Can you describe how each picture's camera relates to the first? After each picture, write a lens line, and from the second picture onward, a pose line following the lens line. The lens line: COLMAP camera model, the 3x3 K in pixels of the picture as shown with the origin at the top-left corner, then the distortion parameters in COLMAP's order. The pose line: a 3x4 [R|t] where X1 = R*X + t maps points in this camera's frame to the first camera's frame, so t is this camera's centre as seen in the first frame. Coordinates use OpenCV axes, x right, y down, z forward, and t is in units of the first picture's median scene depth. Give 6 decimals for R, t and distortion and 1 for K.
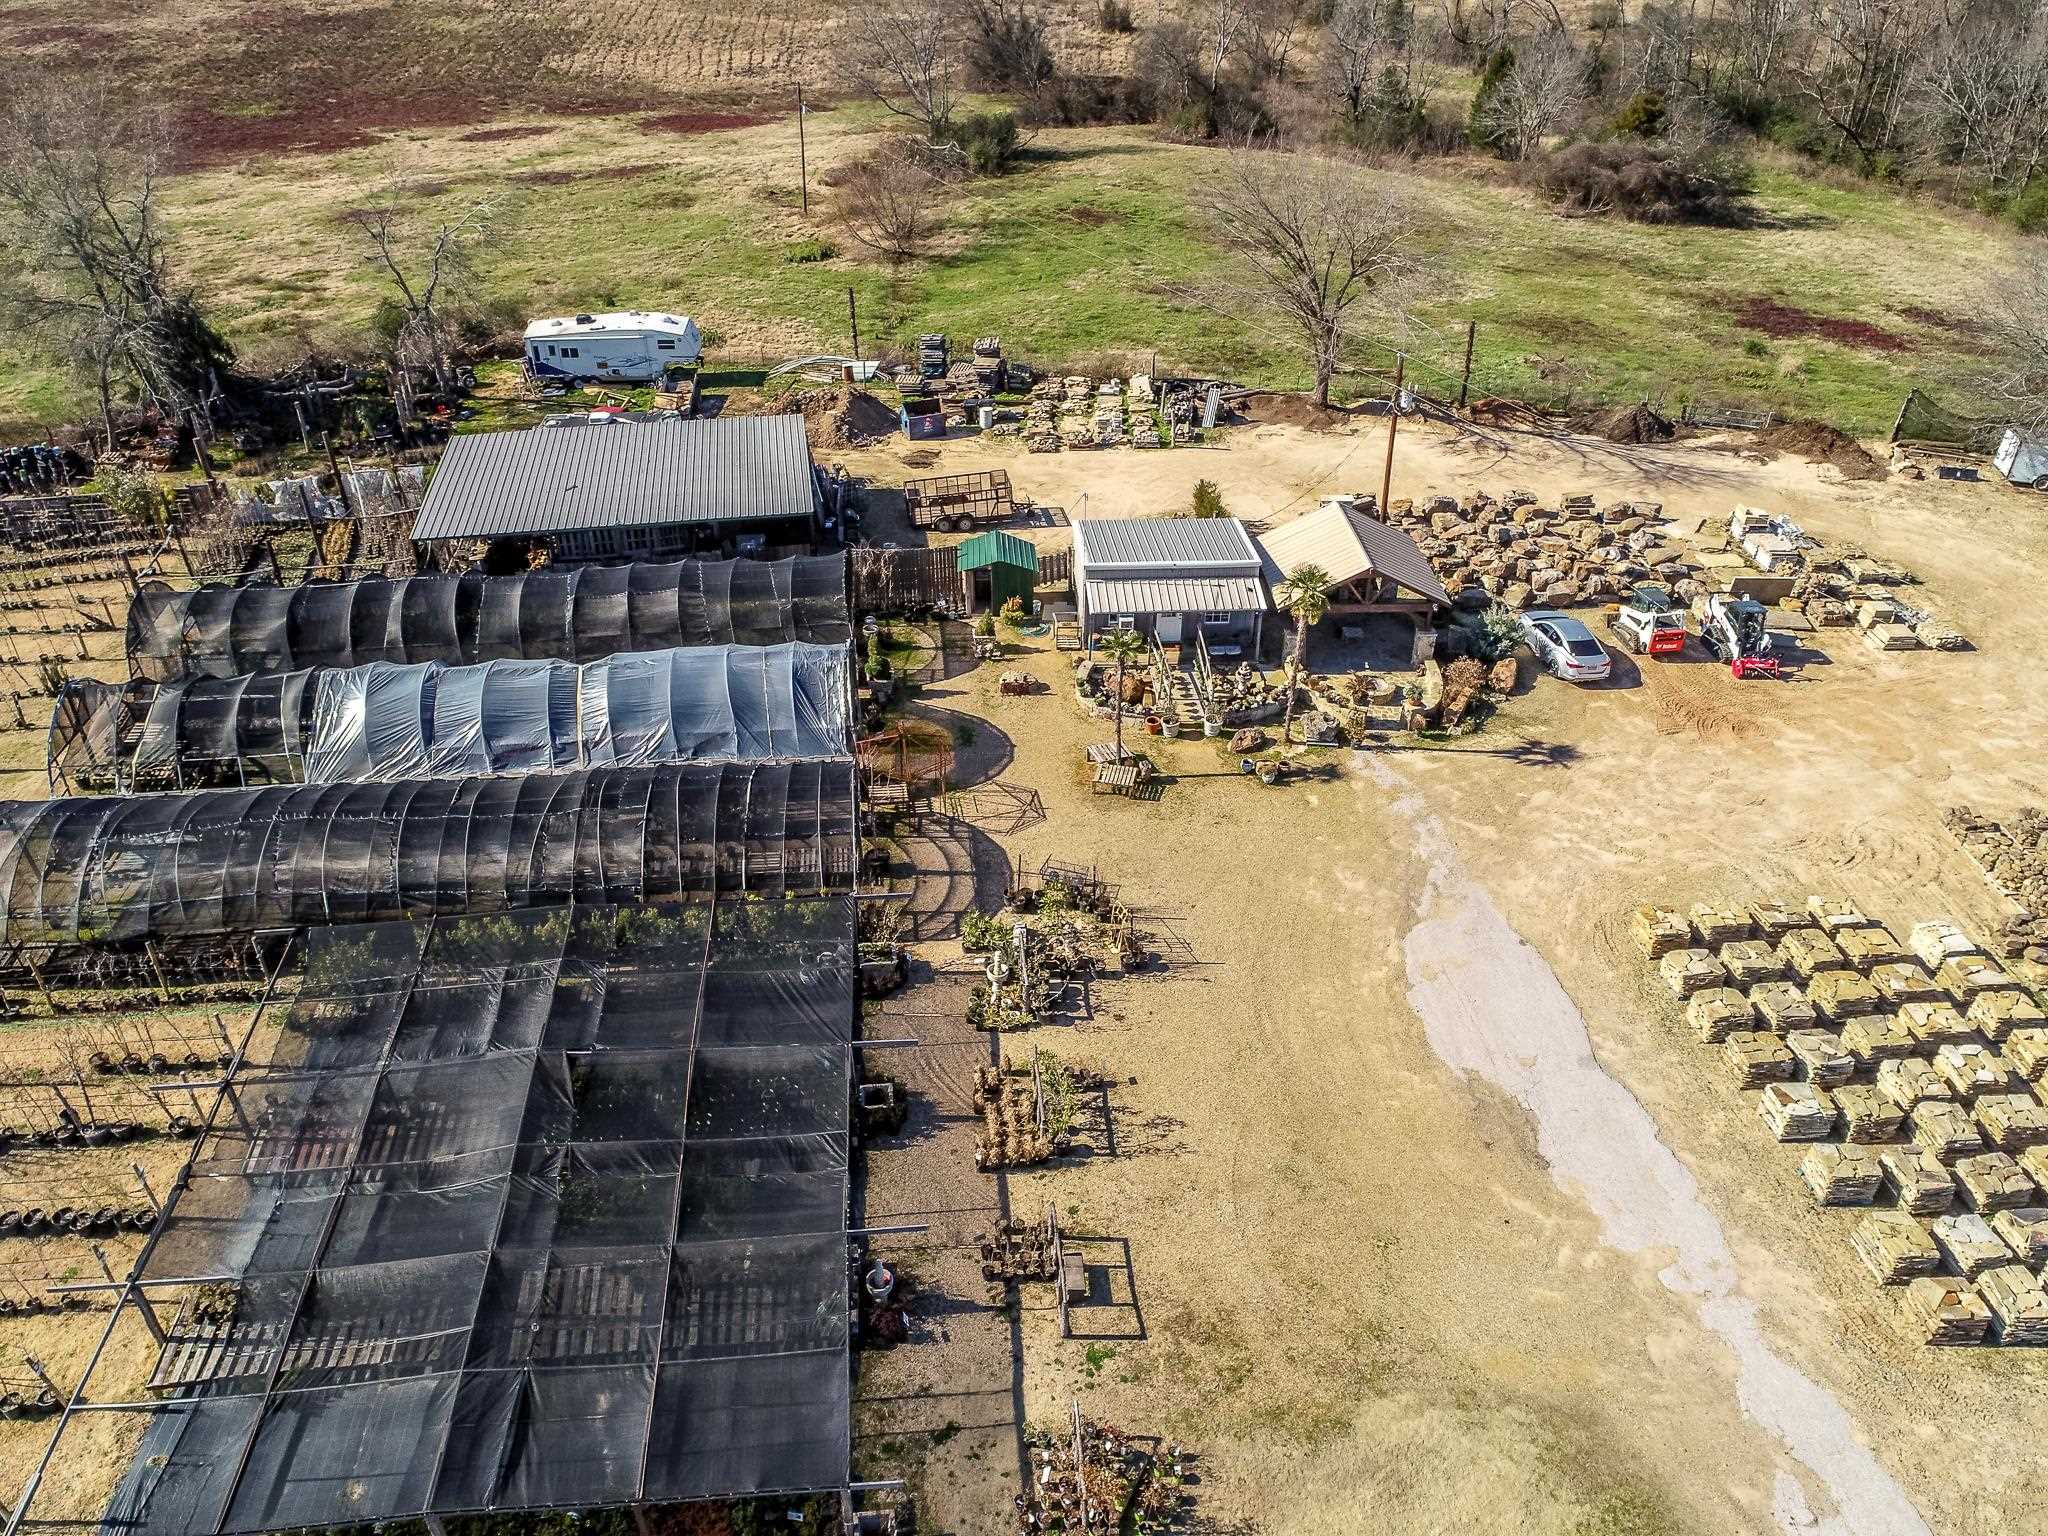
lens RADIAL K [[1548.0, 0, 1021.4], [0, 1548.0, 774.4], [0, 0, 1]] dist [0.002177, -0.003249]
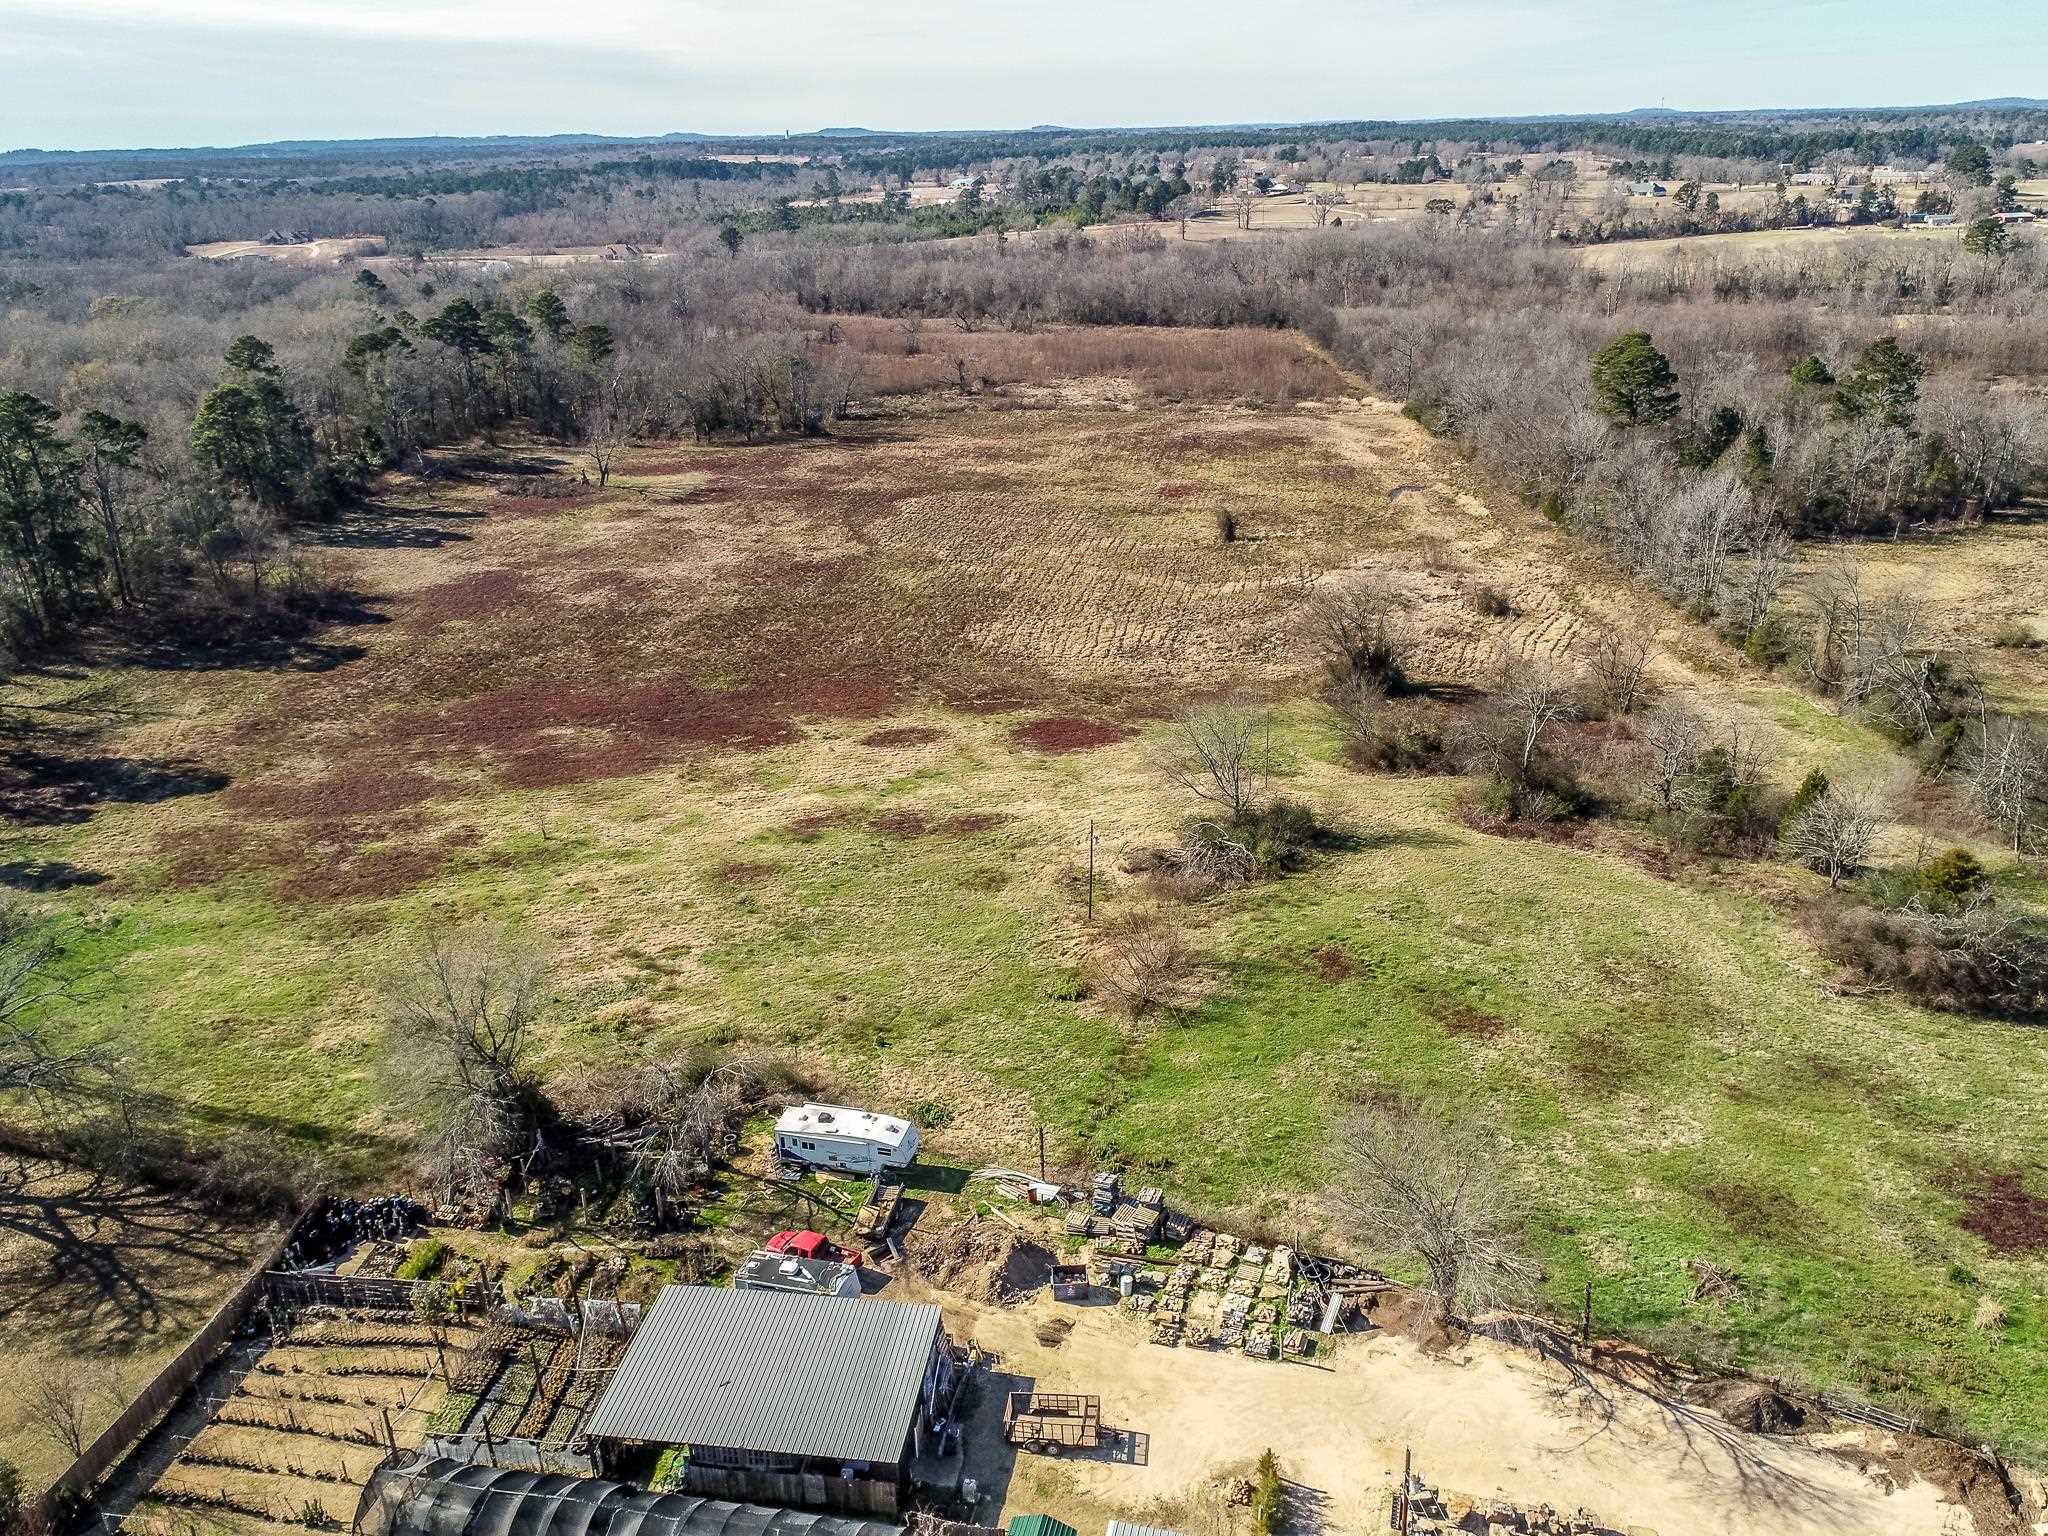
lens RADIAL K [[1548.0, 0, 1021.4], [0, 1548.0, 774.4], [0, 0, 1]] dist [0.002177, -0.003249]
pose [[0.955276, 0.088328, -0.282214, 0.227861], [-0.147486, 0.969490, -0.195797, -0.434216], [0.256310, 0.228663, 0.939158, -0.190133]]
